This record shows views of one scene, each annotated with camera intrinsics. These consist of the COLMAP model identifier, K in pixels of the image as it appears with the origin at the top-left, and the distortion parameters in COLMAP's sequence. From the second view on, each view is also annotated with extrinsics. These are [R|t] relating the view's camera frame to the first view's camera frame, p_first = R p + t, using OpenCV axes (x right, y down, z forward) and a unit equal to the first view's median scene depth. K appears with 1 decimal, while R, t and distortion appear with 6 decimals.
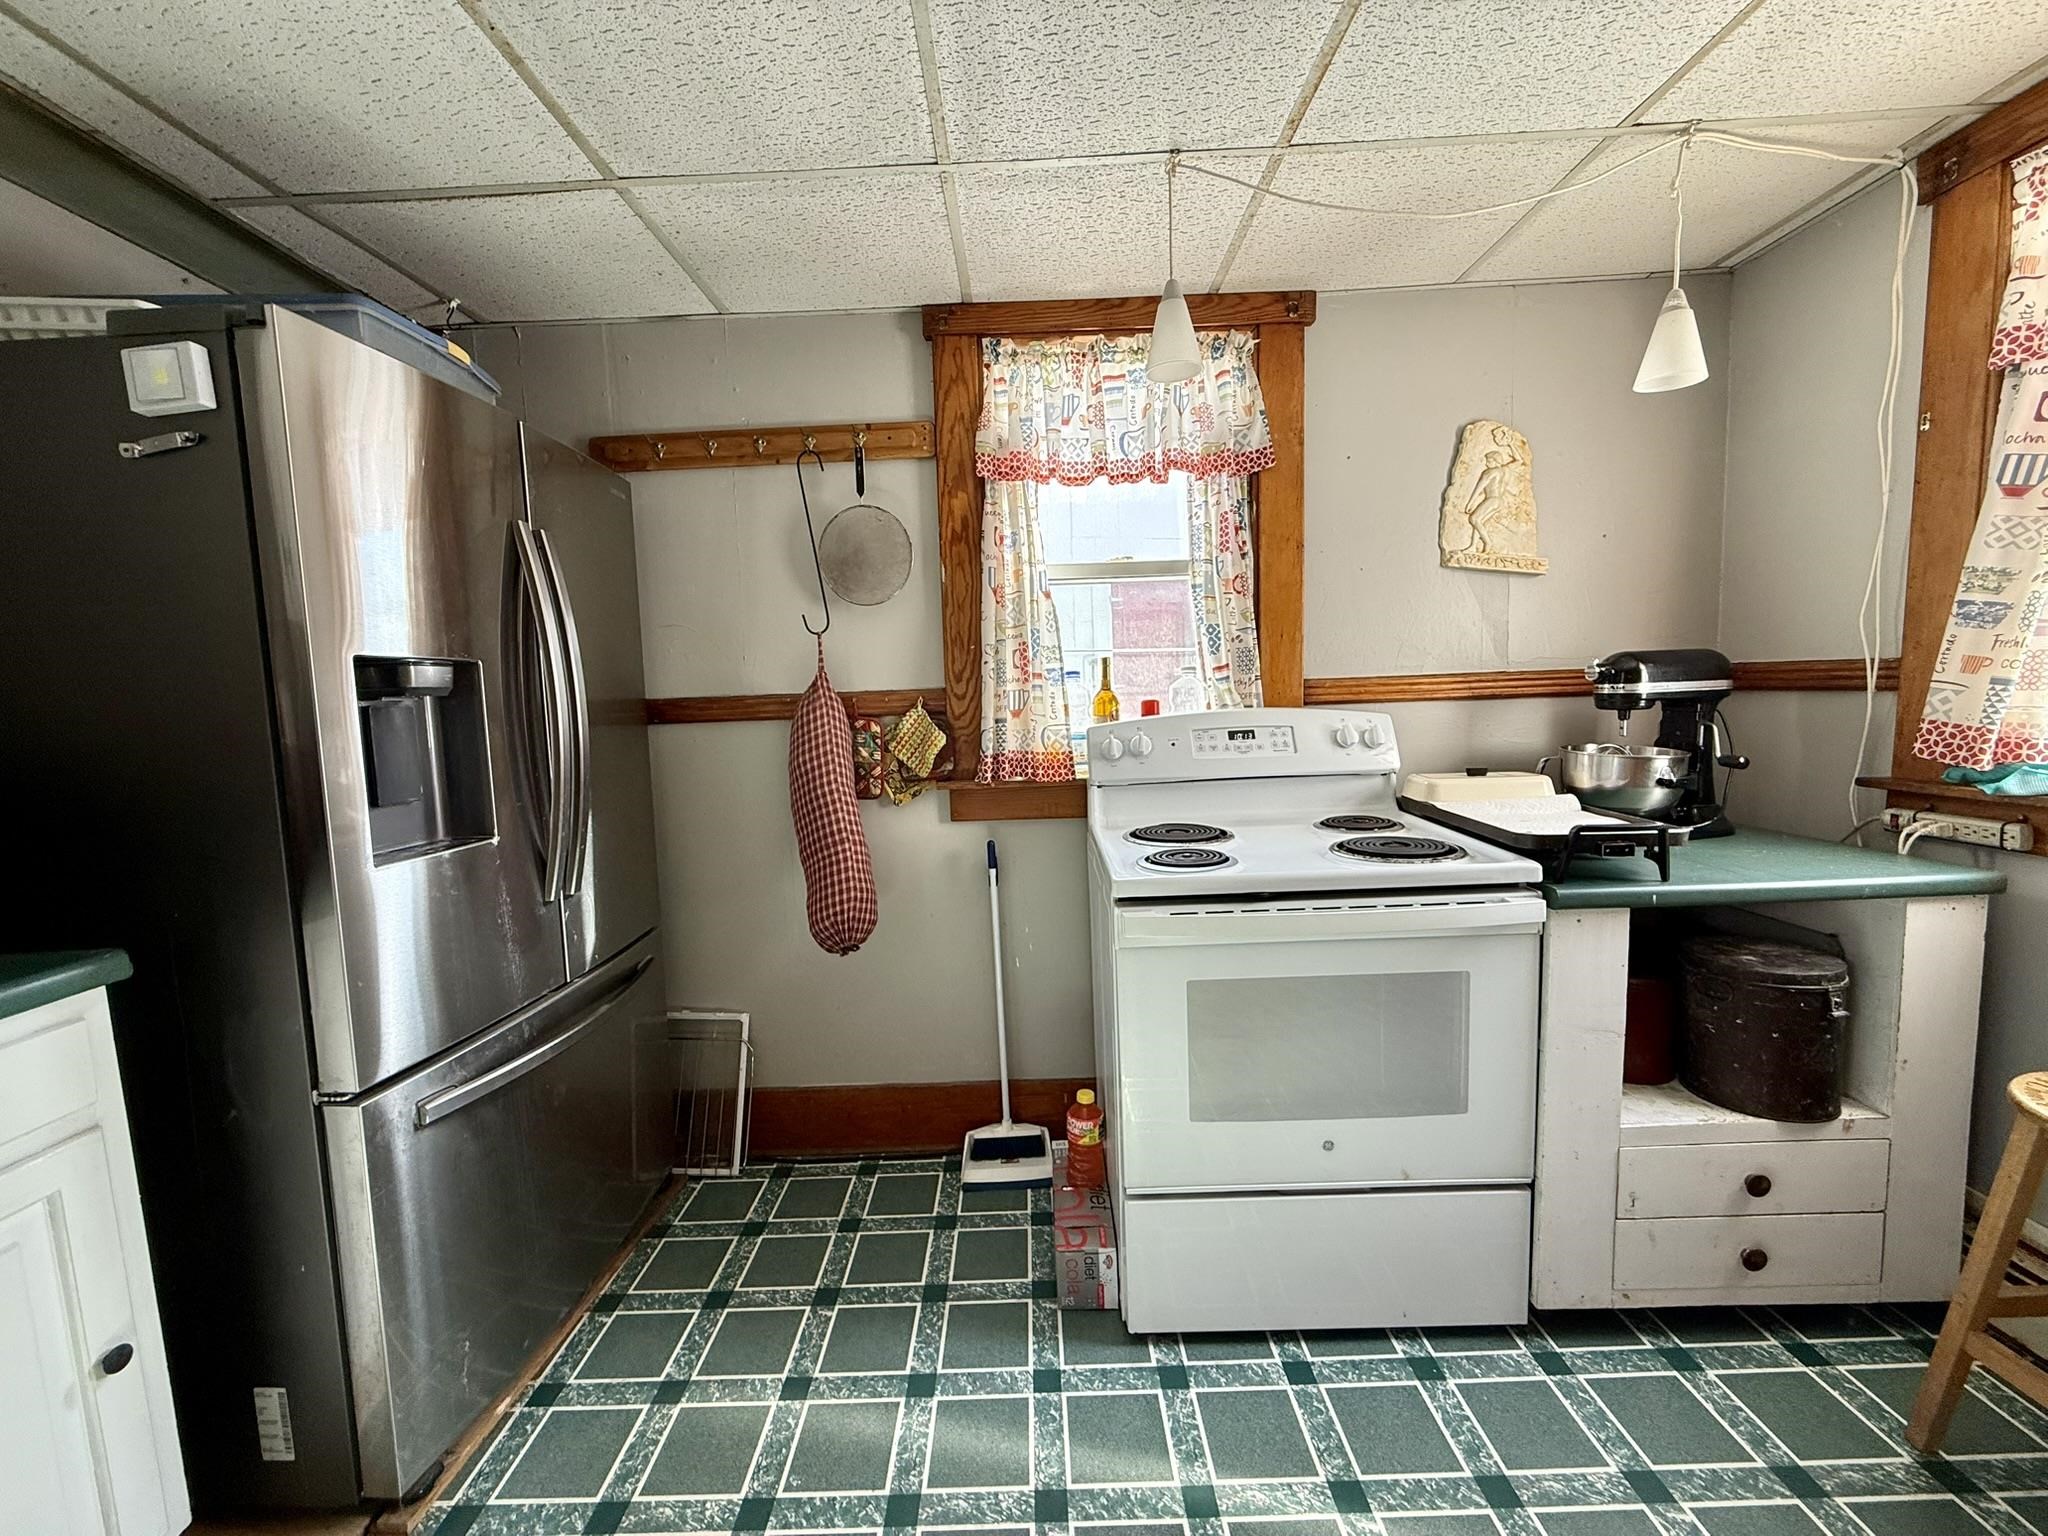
lens RADIAL K [[809.9, 0, 1021.1], [0, 809.9, 766.4], [0, 0, 1]] dist [0.000423, -0.000427]
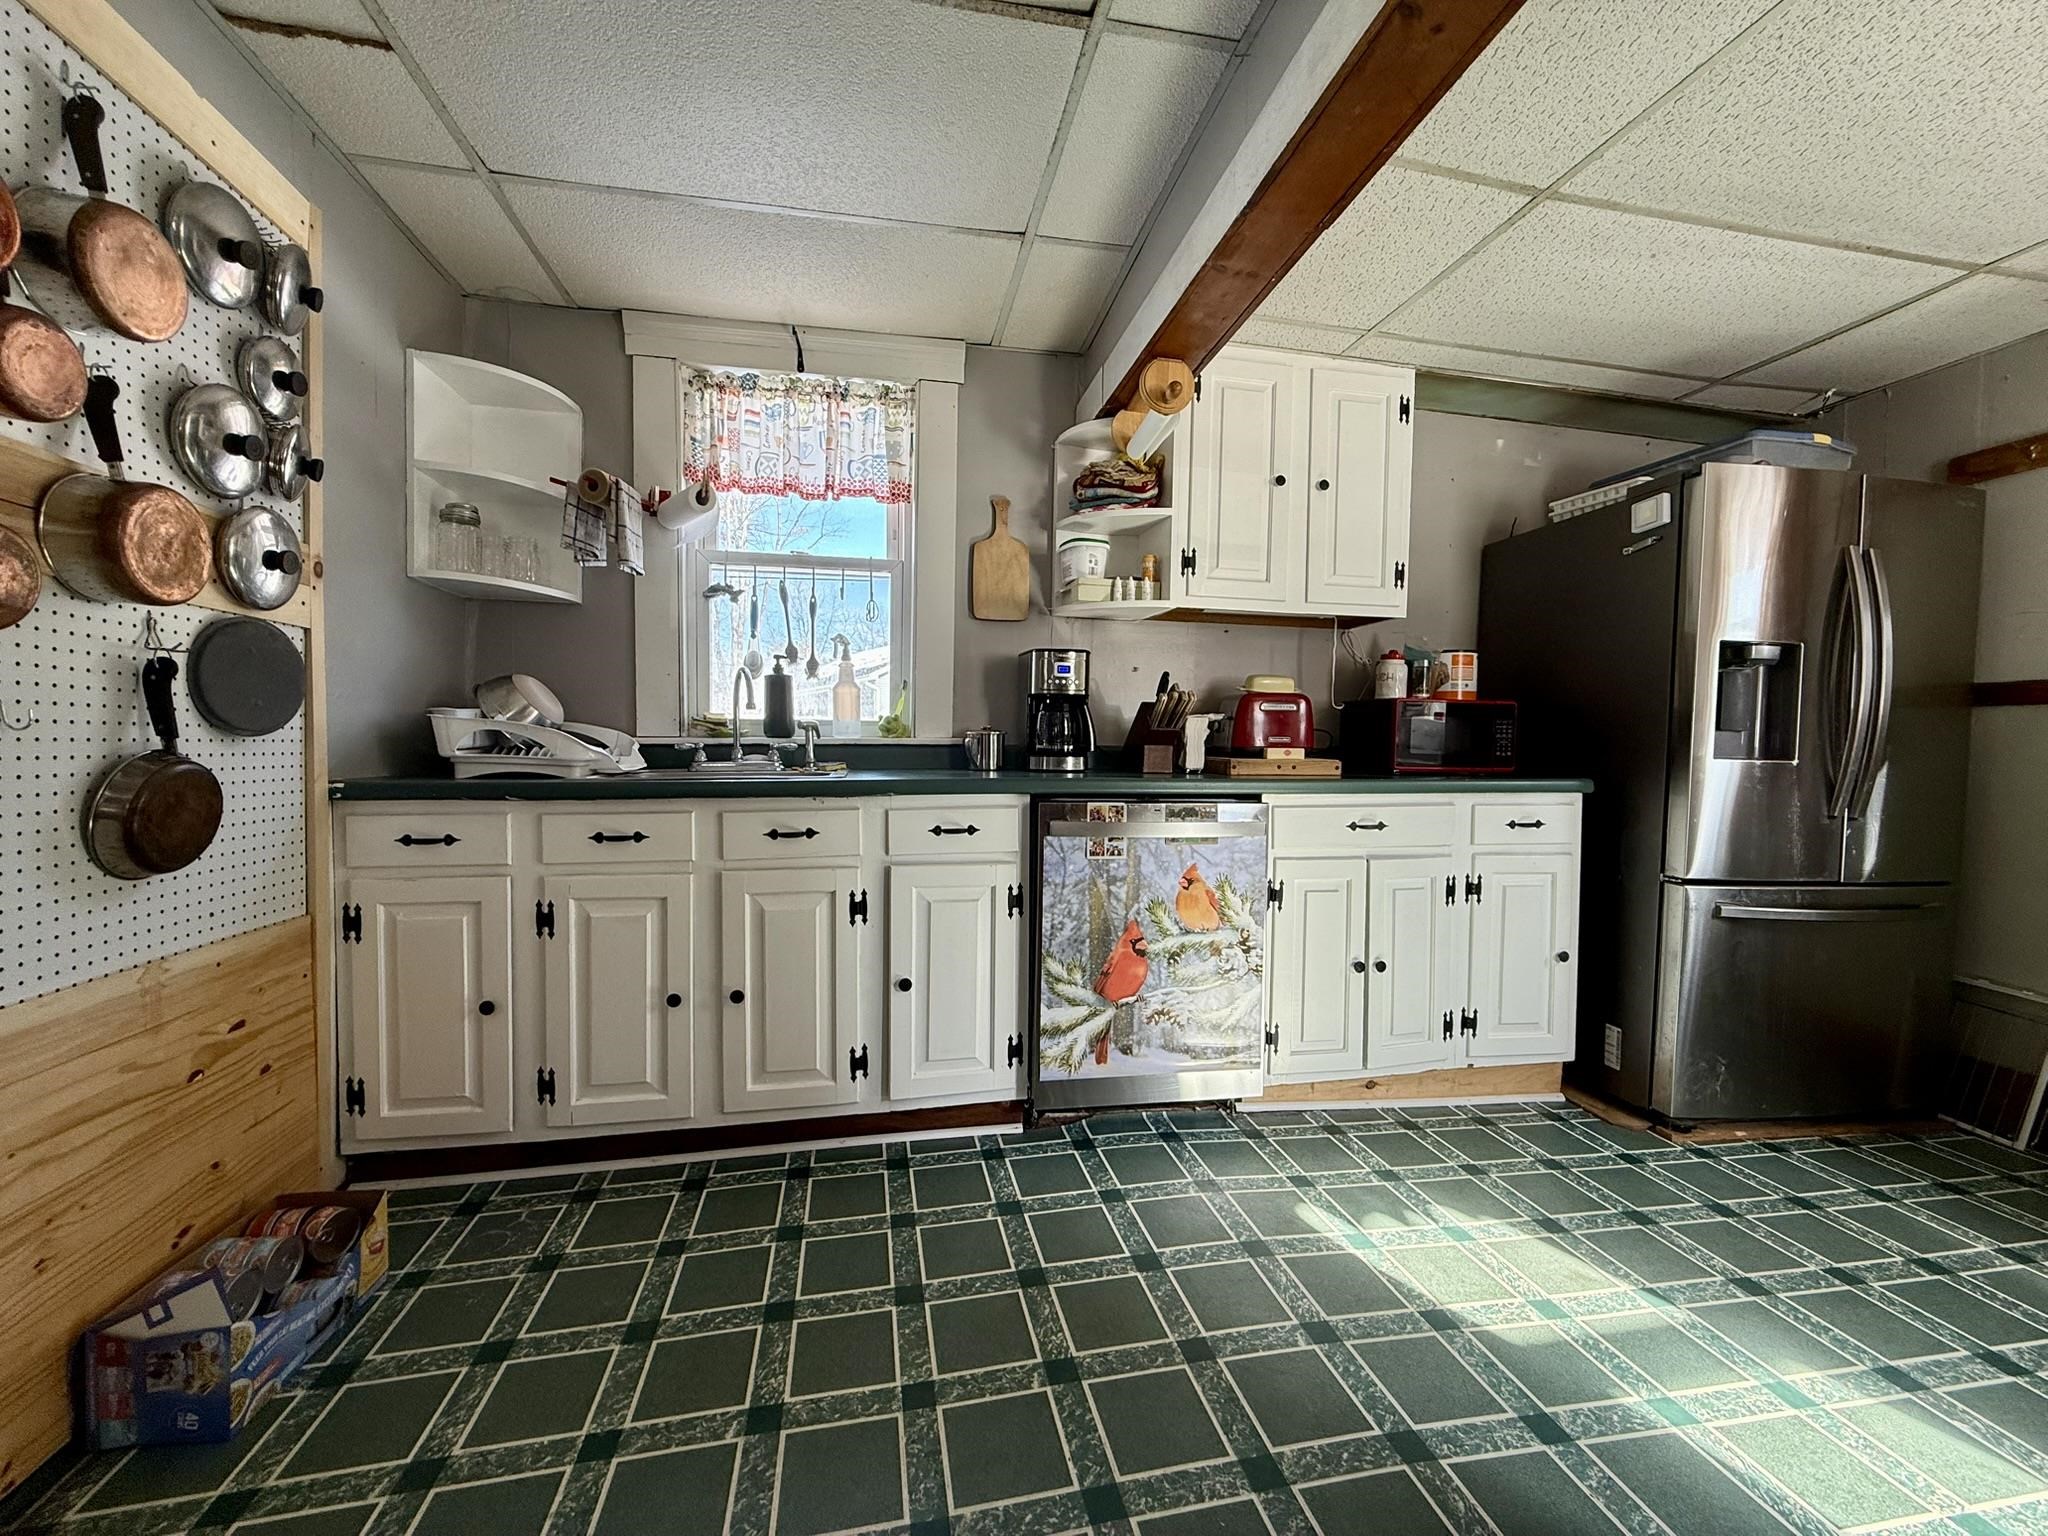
lens RADIAL K [[809.9, 0, 1021.1], [0, 809.9, 766.4], [0, 0, 1]] dist [0.000423, -0.000427]
pose [[0.194070, 0.067179, -0.978685, 0.581663], [-0.119745, 0.991814, 0.044335, 0.218171], [0.973652, 0.108589, 0.200526, -0.748614]]
